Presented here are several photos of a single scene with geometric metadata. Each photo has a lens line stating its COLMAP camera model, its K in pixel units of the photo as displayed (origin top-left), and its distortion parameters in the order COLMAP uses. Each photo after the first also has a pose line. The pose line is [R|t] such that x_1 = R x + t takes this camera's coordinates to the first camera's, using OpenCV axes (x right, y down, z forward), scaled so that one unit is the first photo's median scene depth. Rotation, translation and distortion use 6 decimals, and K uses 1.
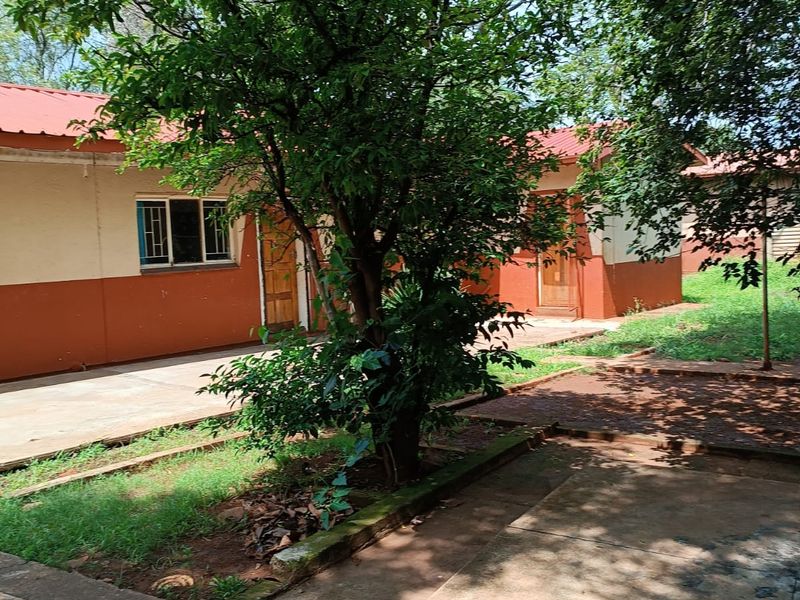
lens RADIAL K [[798.0, 0, 404.3], [0, 798.0, 300.2], [0, 0, 1]] dist [0.064502, 0.000000]
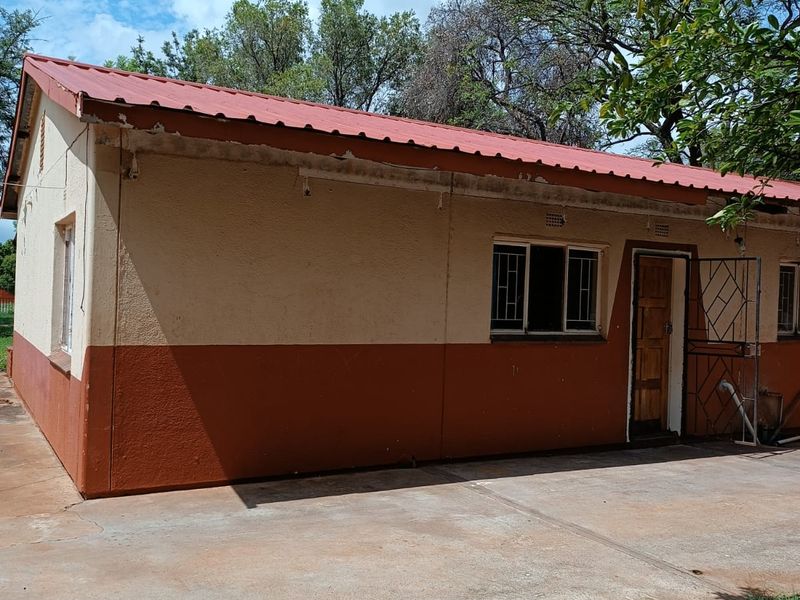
lens RADIAL K [[798.0, 0, 399.4], [0, 798.0, 297.5], [0, 0, 1]] dist [0.064502, 0.000000]
pose [[0.951712, 0.074317, -0.297861, -0.183692], [-0.097739, 0.993119, -0.064505, -0.016584], [0.291018, 0.090503, 0.952427, 0.258717]]
